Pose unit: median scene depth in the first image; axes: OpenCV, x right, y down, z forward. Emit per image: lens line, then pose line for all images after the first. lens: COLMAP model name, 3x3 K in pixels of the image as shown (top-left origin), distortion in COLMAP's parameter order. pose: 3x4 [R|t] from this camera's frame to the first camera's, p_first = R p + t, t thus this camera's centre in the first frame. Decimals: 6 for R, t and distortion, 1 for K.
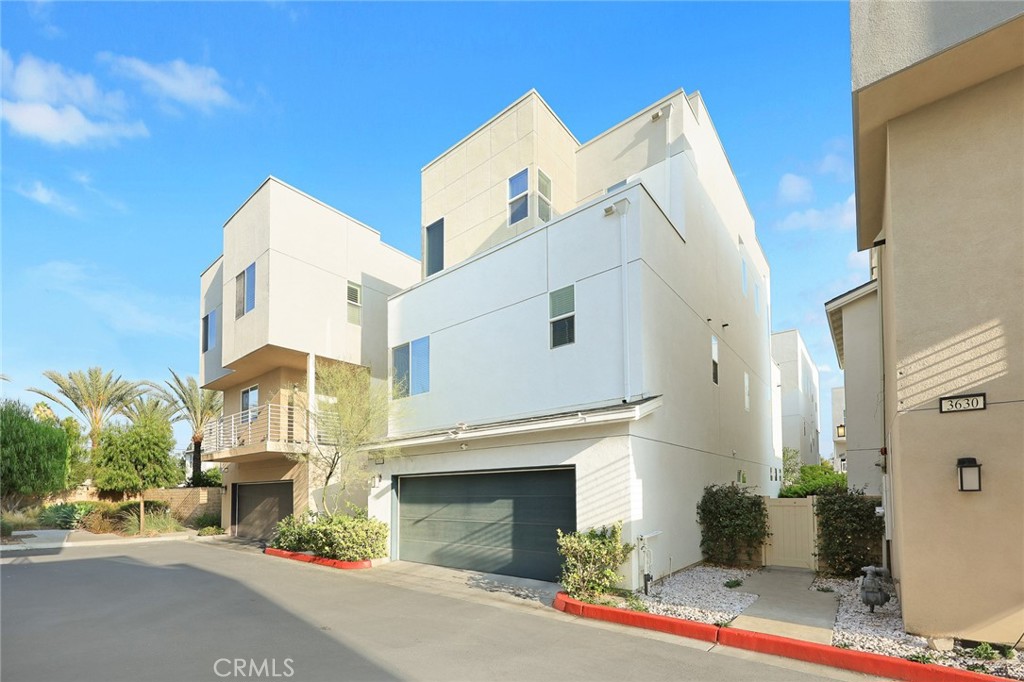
lens RADIAL K [[391.5, 0, 509.3], [0, 391.5, 336.4], [0, 0, 1]] dist [0.001004, 0.000187]
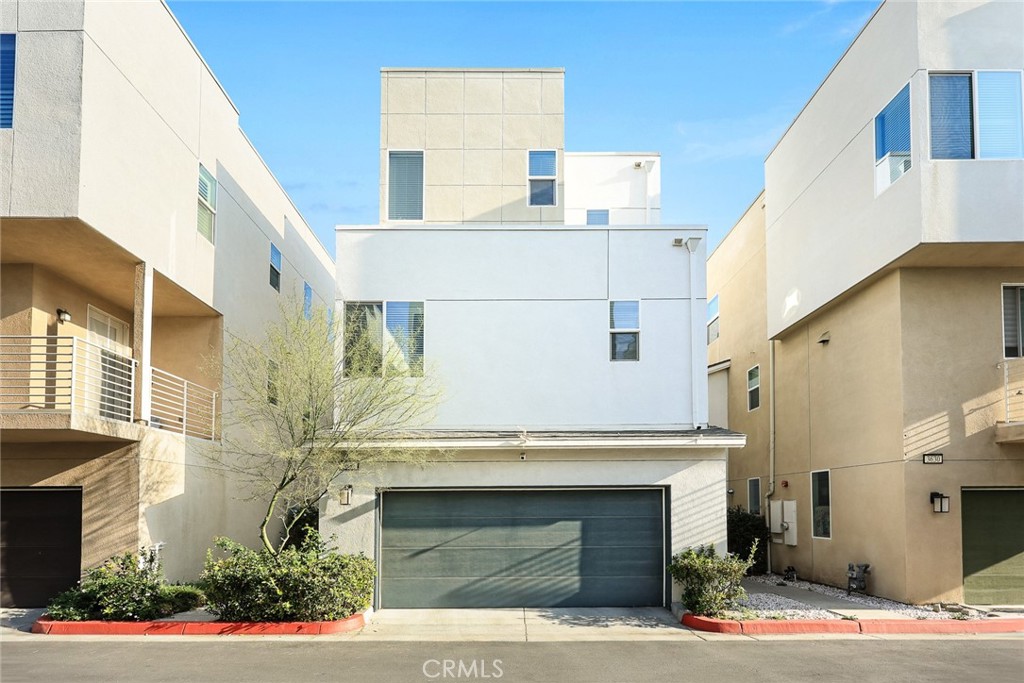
lens RADIAL K [[416.2, 0, 512.2], [0, 416.2, 366.0], [0, 0, 1]] dist [-0.000627, -0.000145]
pose [[0.785485, 0.210451, 0.581999, -0.707375], [-0.231306, 0.972086, -0.039328, 0.149103], [-0.574030, -0.103728, 0.812238, 0.362514]]
